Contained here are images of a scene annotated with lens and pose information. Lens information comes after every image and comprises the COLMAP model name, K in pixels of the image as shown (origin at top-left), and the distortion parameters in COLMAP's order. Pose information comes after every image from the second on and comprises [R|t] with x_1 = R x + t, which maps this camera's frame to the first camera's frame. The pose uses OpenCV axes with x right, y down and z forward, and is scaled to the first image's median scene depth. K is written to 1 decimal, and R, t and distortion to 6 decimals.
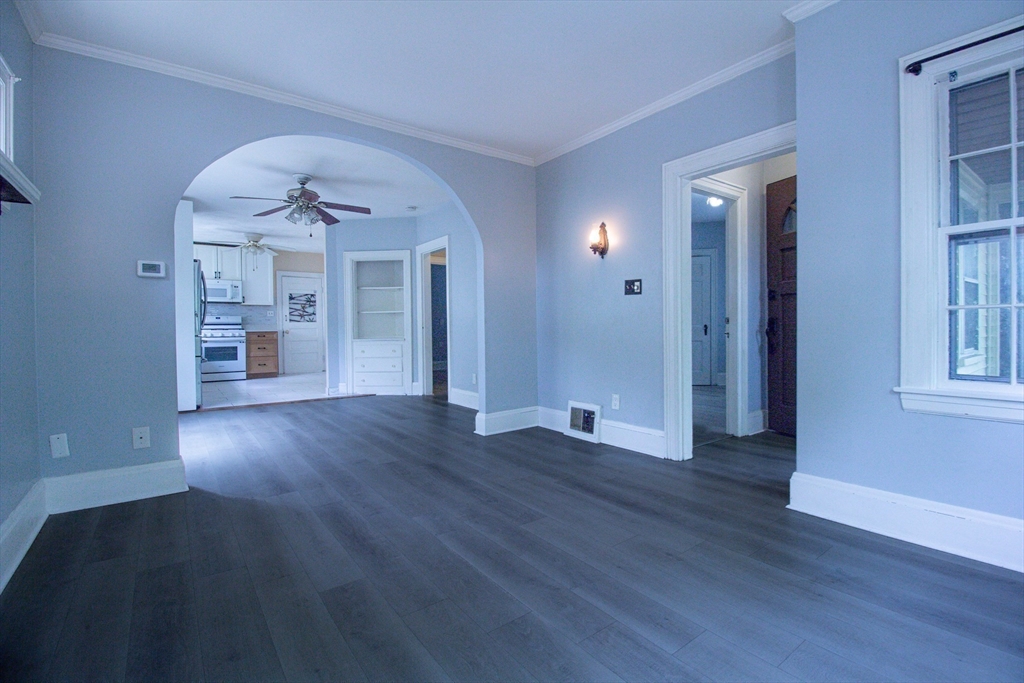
lens RADIAL K [[472.2, 0, 527.2], [0, 472.2, 335.3], [0, 0, 1]] dist [-0.021946, -0.000635]
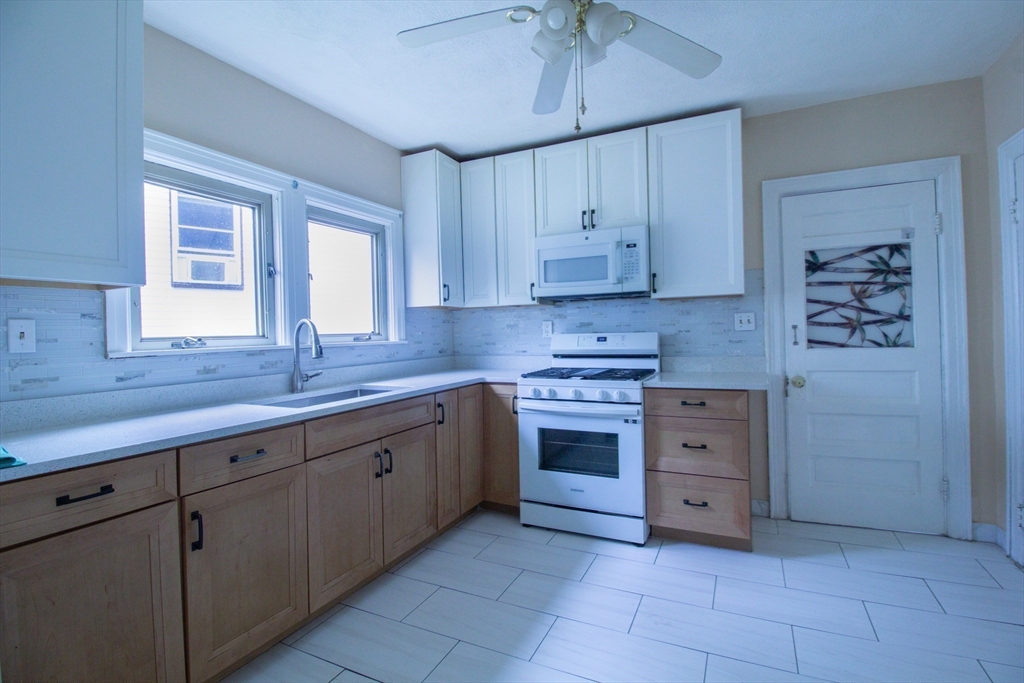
lens RADIAL K [[472.2, 0, 527.2], [0, 472.2, 335.3], [0, 0, 1]] dist [-0.021946, -0.000635]
pose [[0.462105, 0.001203, -0.886824, -0.335152], [0.001561, 0.999996, 0.002170, -0.038005], [0.886824, -0.002387, 0.462102, 0.725468]]
